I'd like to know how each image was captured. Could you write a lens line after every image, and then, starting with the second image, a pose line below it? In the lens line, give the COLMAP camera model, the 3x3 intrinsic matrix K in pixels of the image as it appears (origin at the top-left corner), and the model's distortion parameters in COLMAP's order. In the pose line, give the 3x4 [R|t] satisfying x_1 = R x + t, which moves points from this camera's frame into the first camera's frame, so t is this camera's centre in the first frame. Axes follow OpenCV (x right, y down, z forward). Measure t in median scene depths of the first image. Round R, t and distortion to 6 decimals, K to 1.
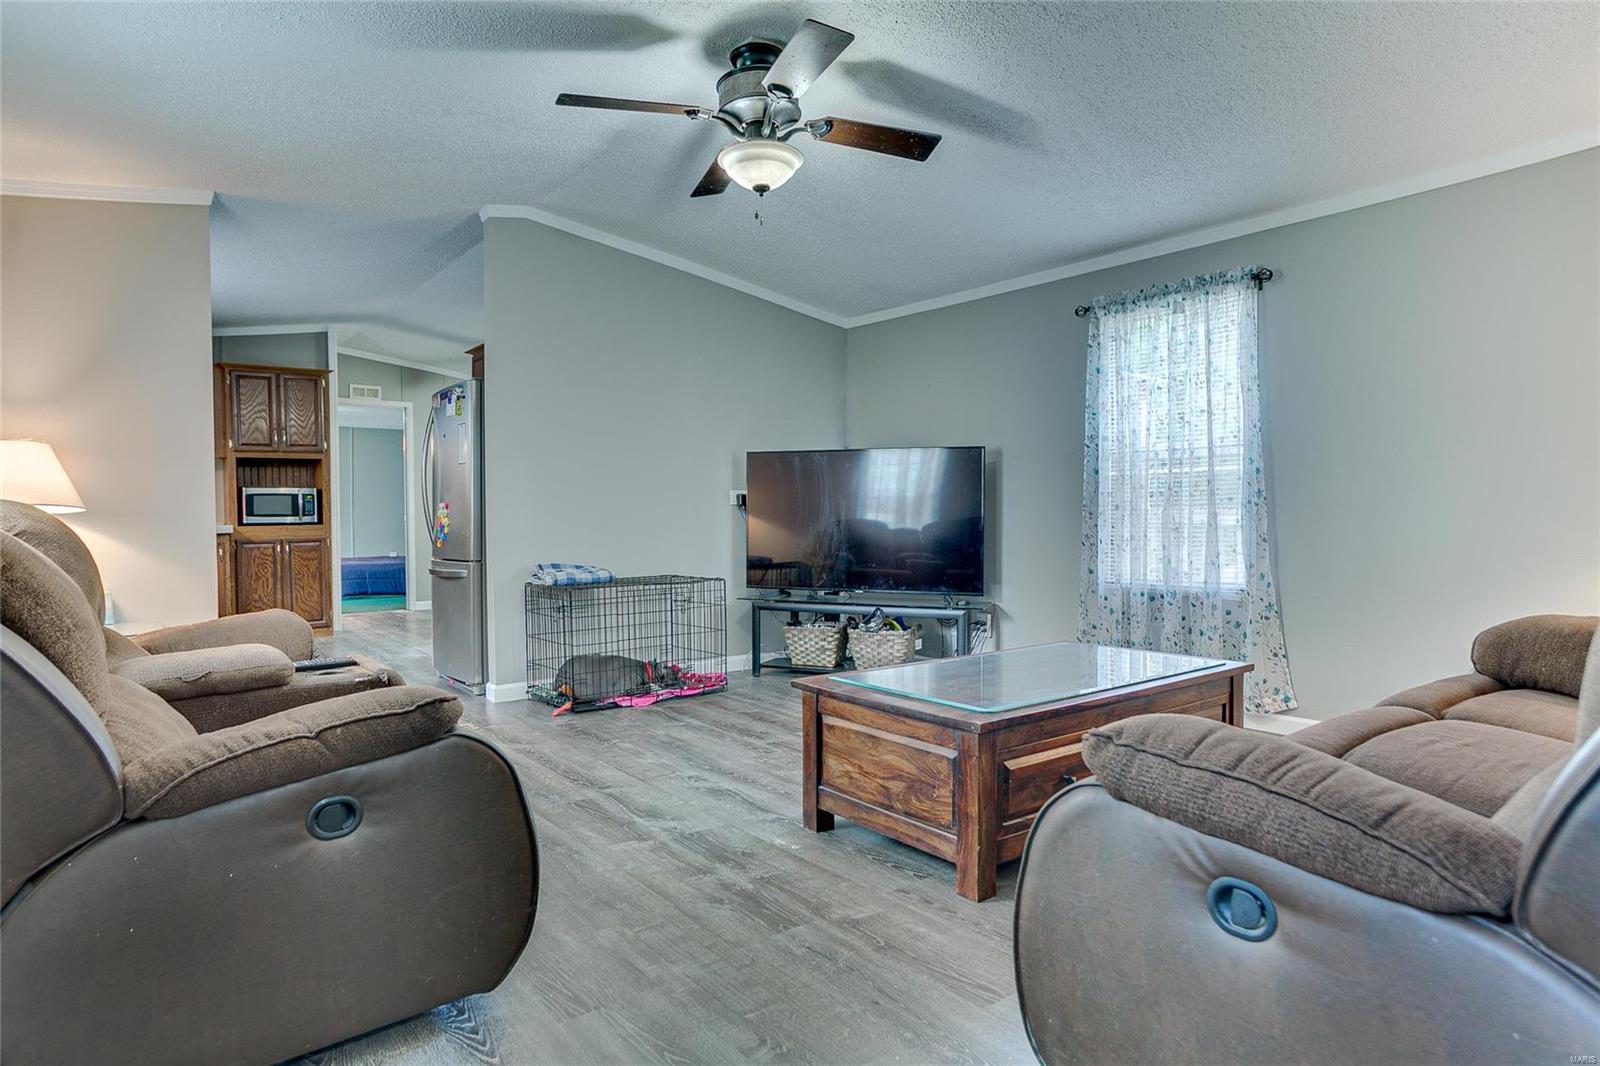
lens RADIAL K [[894.5, 0, 797.7], [0, 894.5, 525.7], [0, 0, 1]] dist [-0.046401, 0.005777]
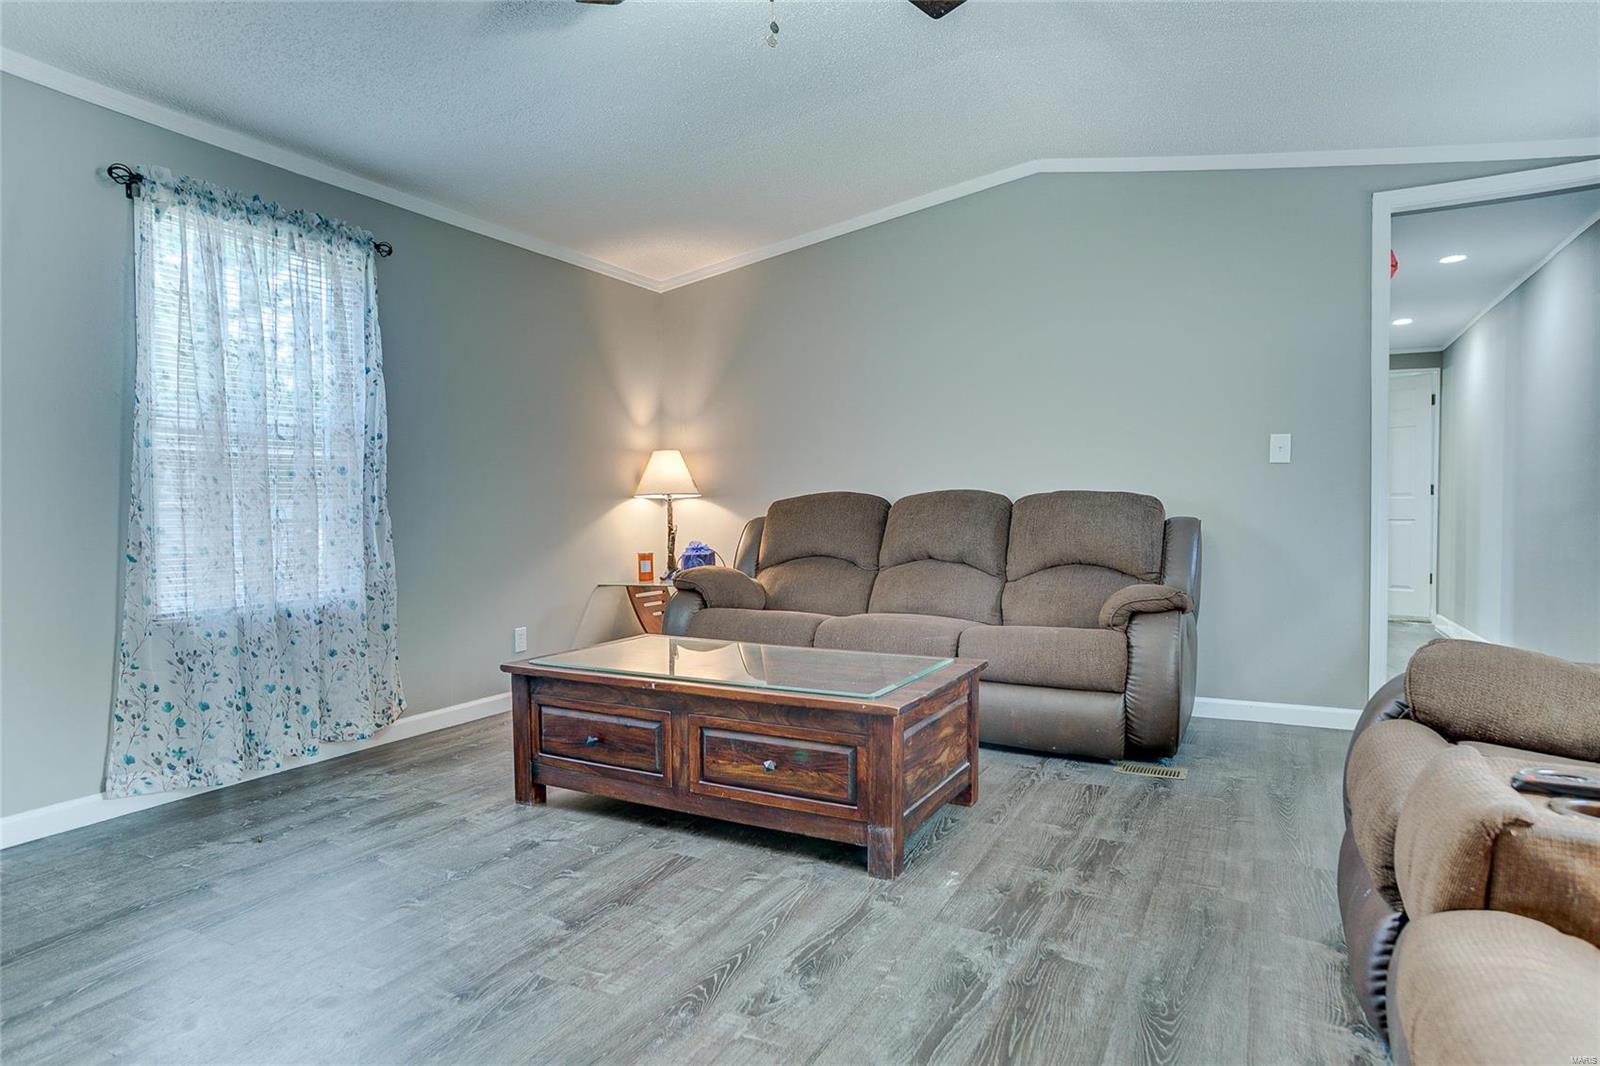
lens RADIAL K [[894.5, 0, 805.2], [0, 894.5, 533.2], [0, 0, 1]] dist [-0.046401, 0.005777]
pose [[-0.411726, -0.014272, 0.911196, -0.830449], [0.020184, 0.999489, 0.024775, -0.004268], [-0.911084, 0.028592, -0.411228, 1.659761]]
